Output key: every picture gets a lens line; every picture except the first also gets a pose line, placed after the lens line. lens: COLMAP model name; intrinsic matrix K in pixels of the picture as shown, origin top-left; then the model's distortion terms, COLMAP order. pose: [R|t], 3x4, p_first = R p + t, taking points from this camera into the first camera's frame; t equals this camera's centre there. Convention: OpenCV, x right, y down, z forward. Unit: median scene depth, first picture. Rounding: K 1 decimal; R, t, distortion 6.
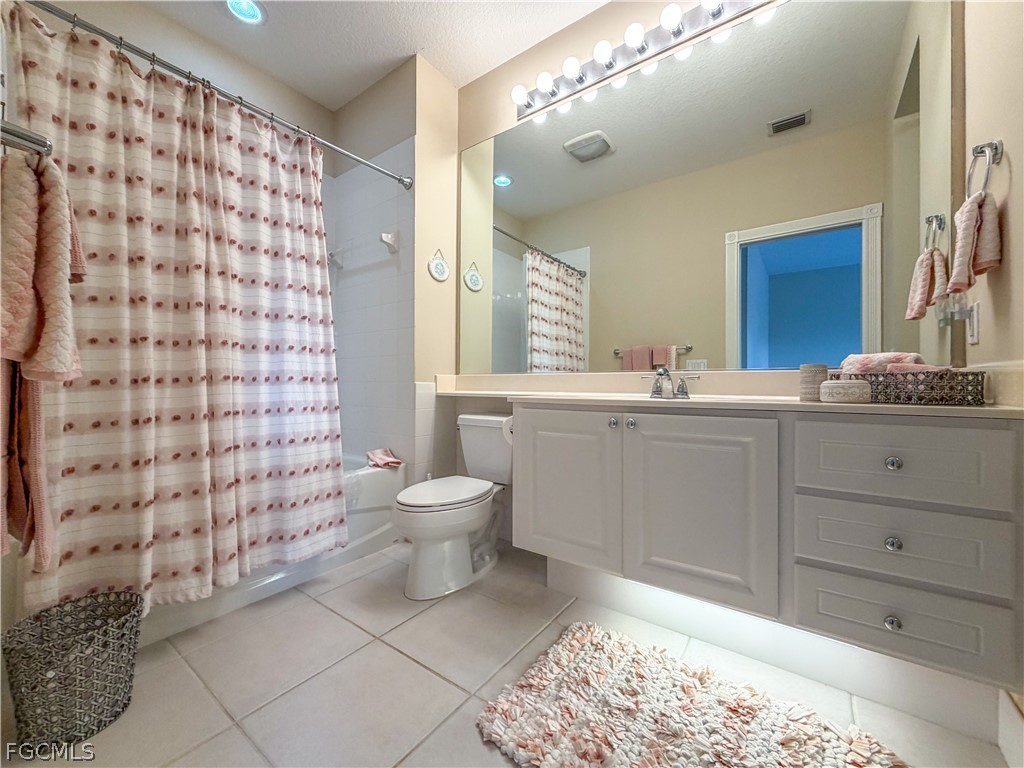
lens RADIAL K [[408.9, 0, 512.0], [0, 408.9, 384.0], [0, 0, 1]] dist [-0.001003, 0.000399]
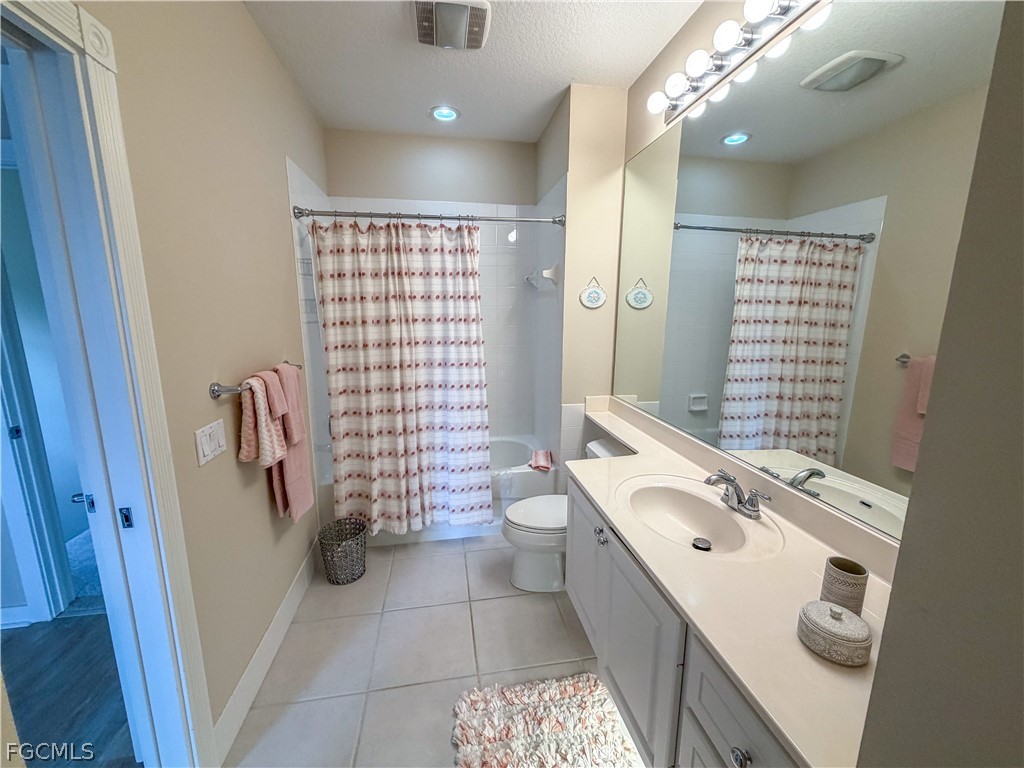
lens RADIAL K [[408.9, 0, 512.0], [0, 408.9, 384.0], [0, 0, 1]] dist [-0.001003, 0.000399]
pose [[0.717434, 0.126372, -0.685068, 0.603826], [-0.002585, 0.983885, 0.178785, -0.363098], [0.696622, -0.126496, 0.706199, 0.137802]]
